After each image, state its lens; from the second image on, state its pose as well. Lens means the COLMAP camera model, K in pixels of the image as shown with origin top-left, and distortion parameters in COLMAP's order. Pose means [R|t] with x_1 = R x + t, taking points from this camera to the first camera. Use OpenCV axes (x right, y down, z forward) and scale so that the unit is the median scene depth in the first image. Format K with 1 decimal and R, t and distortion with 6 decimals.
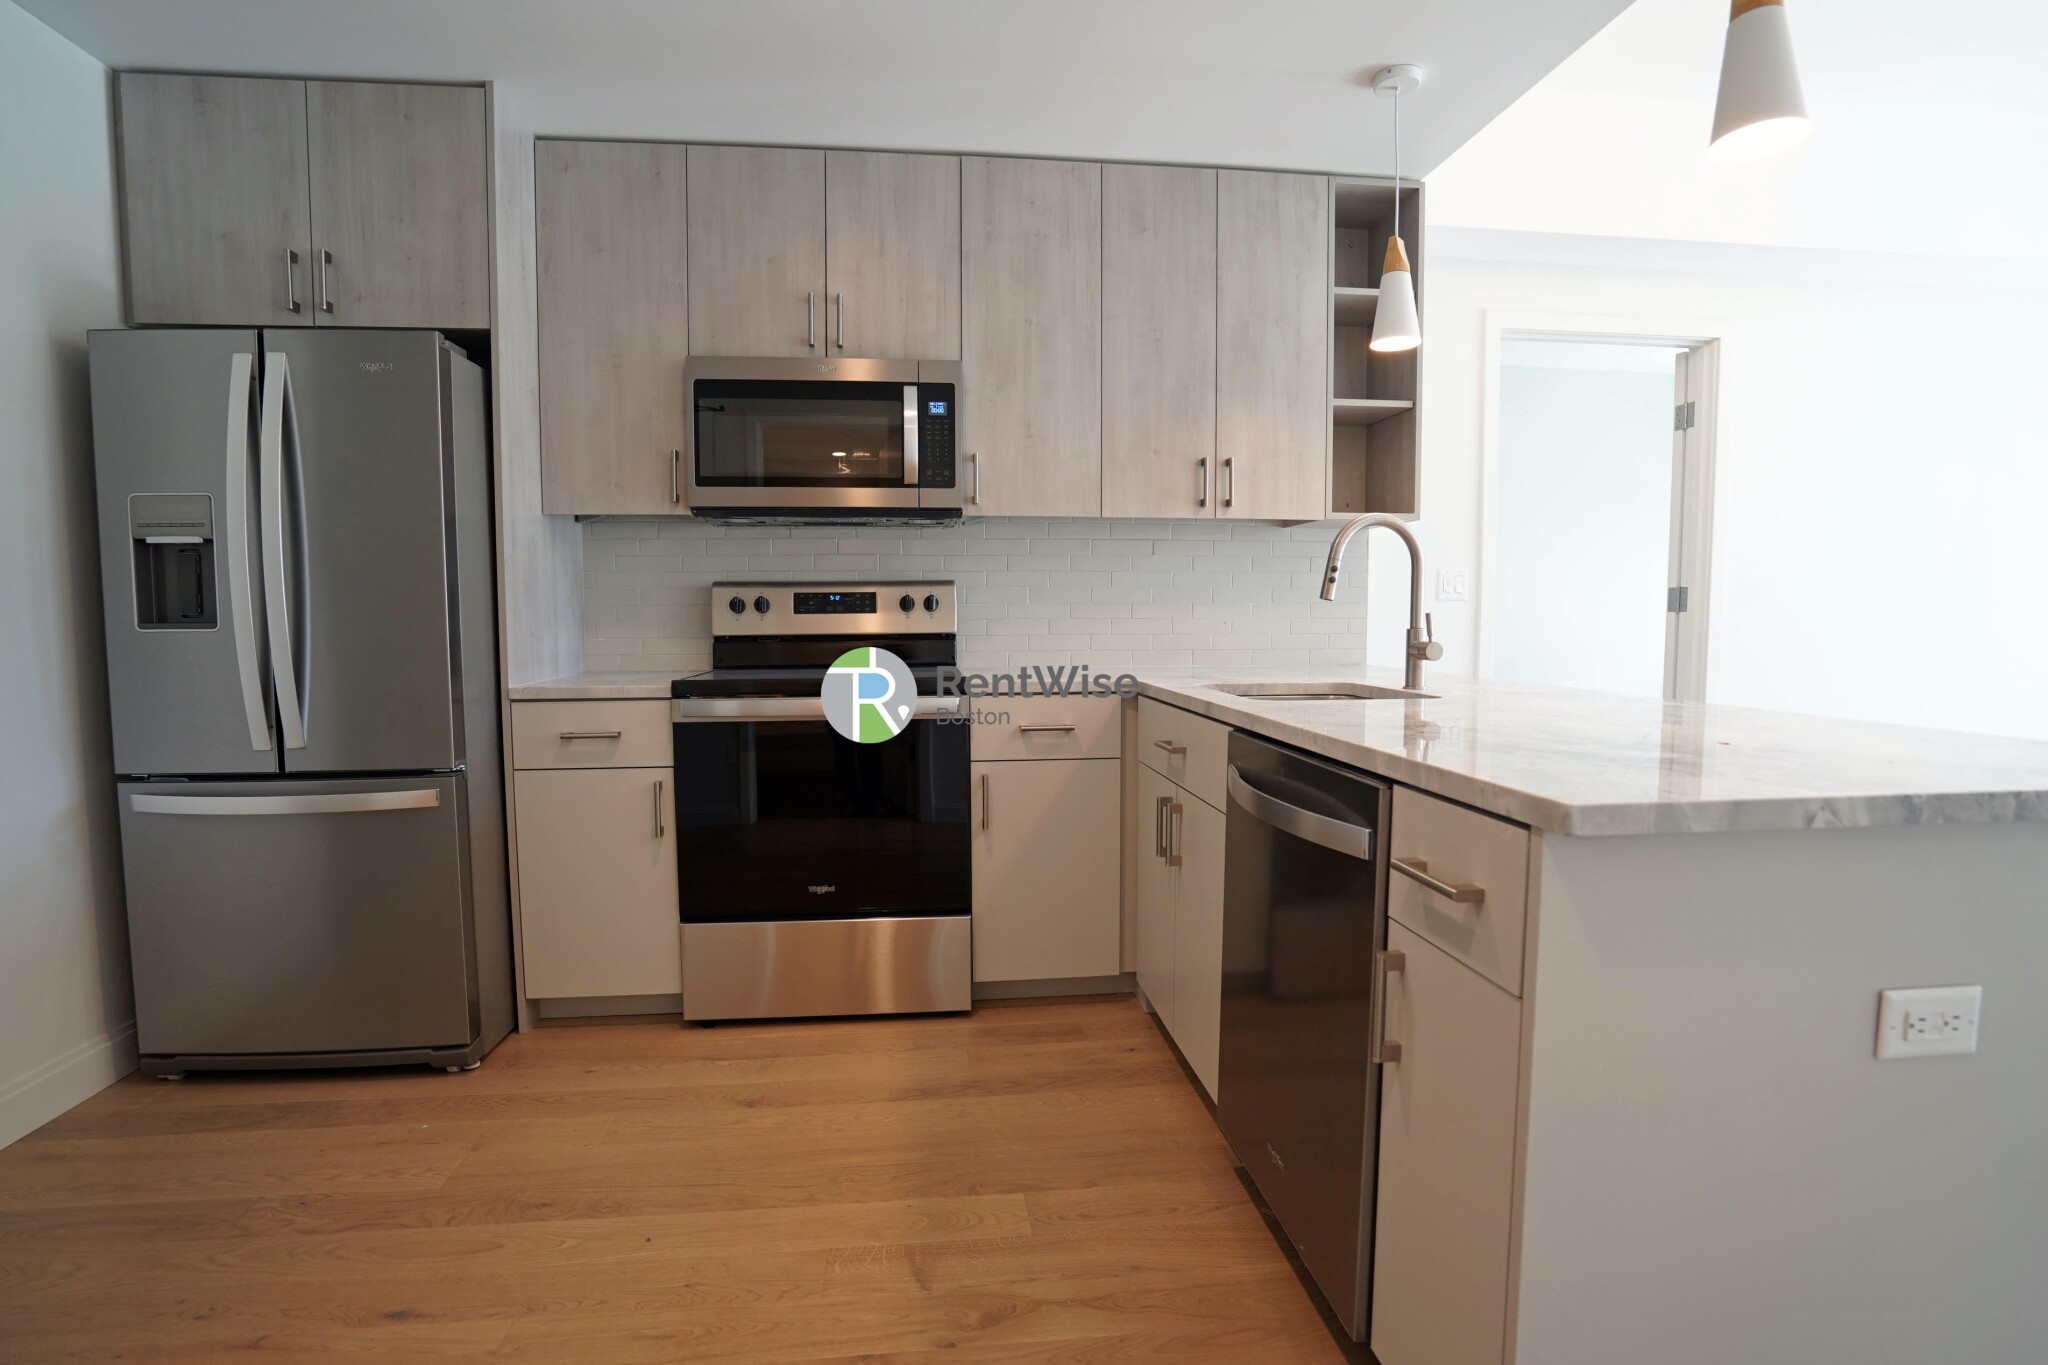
lens RADIAL K [[993.5, 0, 1024.0], [0, 993.5, 682.5], [0, 0, 1]] dist [-0.062467, 0.026923]
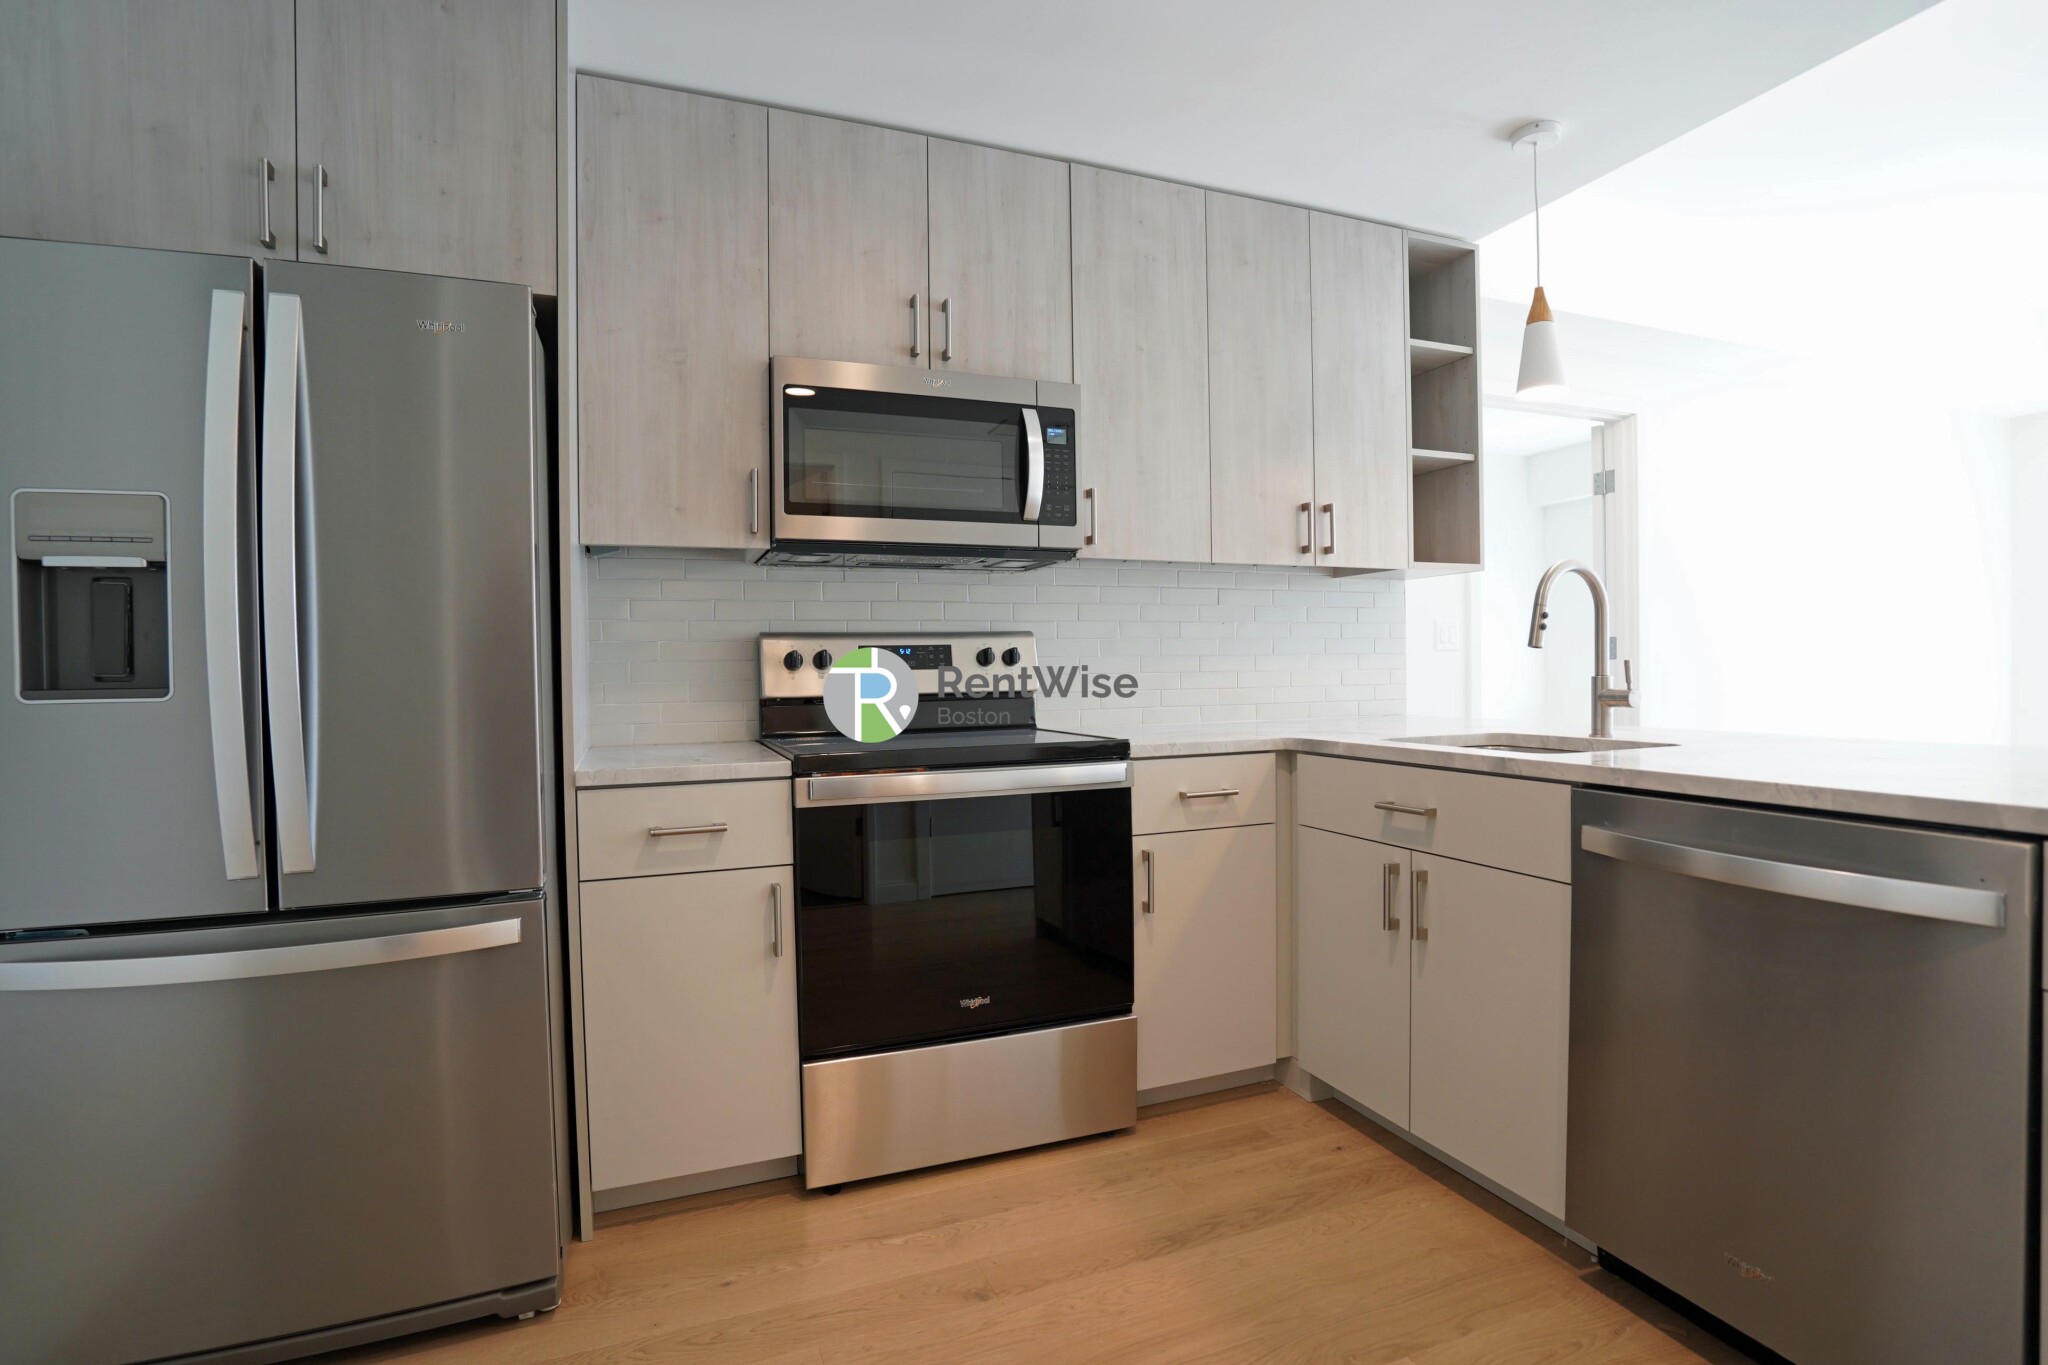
lens RADIAL K [[977.3, 0, 1024.0], [0, 977.3, 682.5], [0, 0, 1]] dist [-0.060016, 0.023675]
pose [[0.967292, -0.014822, 0.253232, -0.351319], [0.029554, 0.998078, -0.054468, -0.010877], [-0.251938, 0.060170, 0.965871, 0.184920]]
